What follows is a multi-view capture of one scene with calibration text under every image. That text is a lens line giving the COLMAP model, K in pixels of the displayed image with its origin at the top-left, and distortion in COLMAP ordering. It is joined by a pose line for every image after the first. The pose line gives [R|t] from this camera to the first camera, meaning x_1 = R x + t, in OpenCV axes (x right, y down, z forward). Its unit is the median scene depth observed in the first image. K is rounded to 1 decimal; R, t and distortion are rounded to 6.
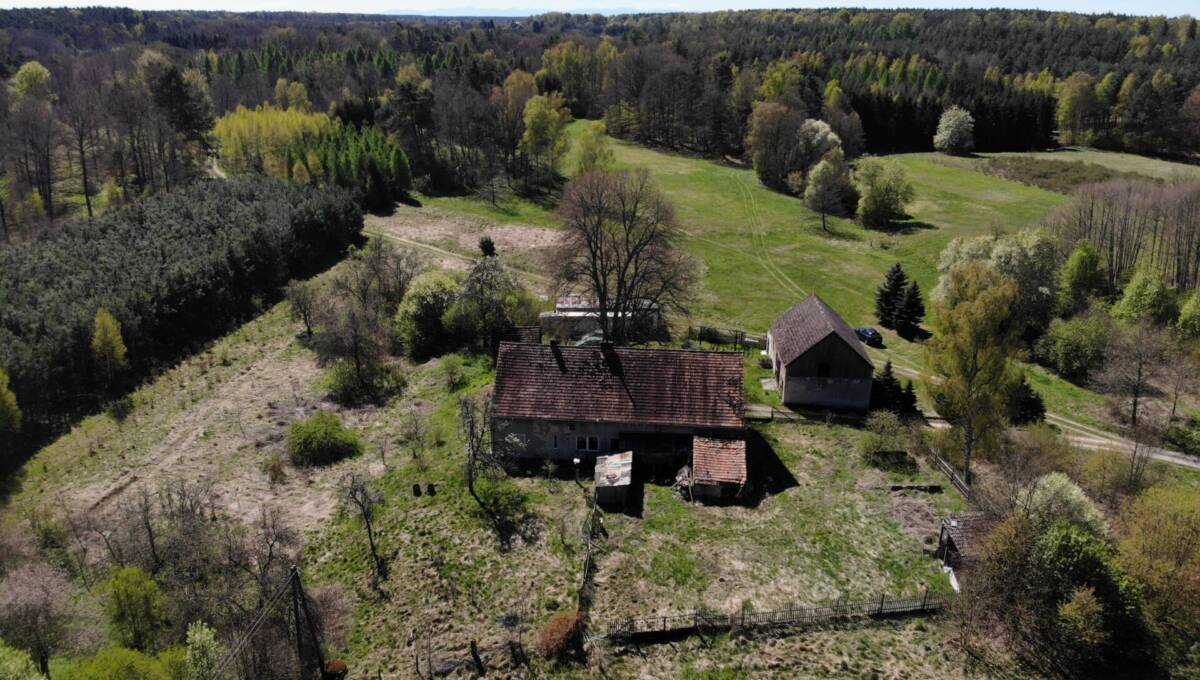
lens RADIAL K [[852.3, 0, 600.0], [0, 852.3, 340.0], [0, 0, 1]] dist [0.082281, -0.208364]
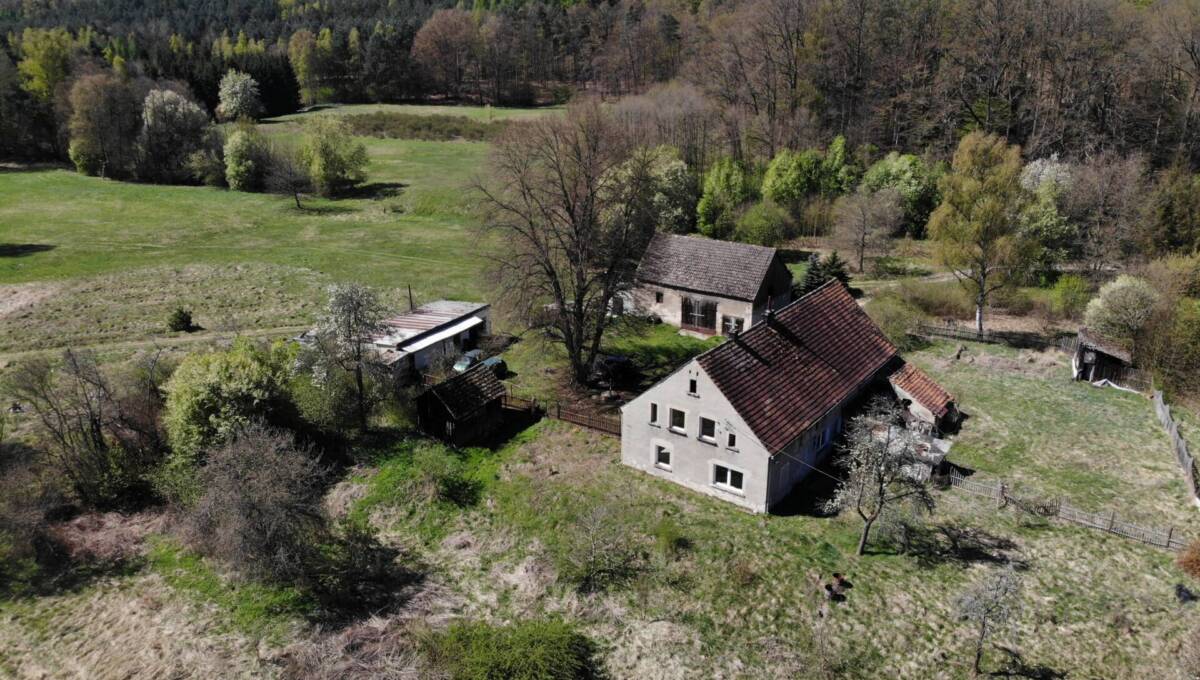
lens RADIAL K [[856.2, 0, 600.0], [0, 856.2, 340.0], [0, 0, 1]] dist [0.147478, -0.318272]
pose [[0.523320, -0.303965, 0.796079, -0.397871], [0.292740, 0.941488, 0.167047, -0.085125], [-0.800275, 0.145625, 0.581682, 0.384657]]
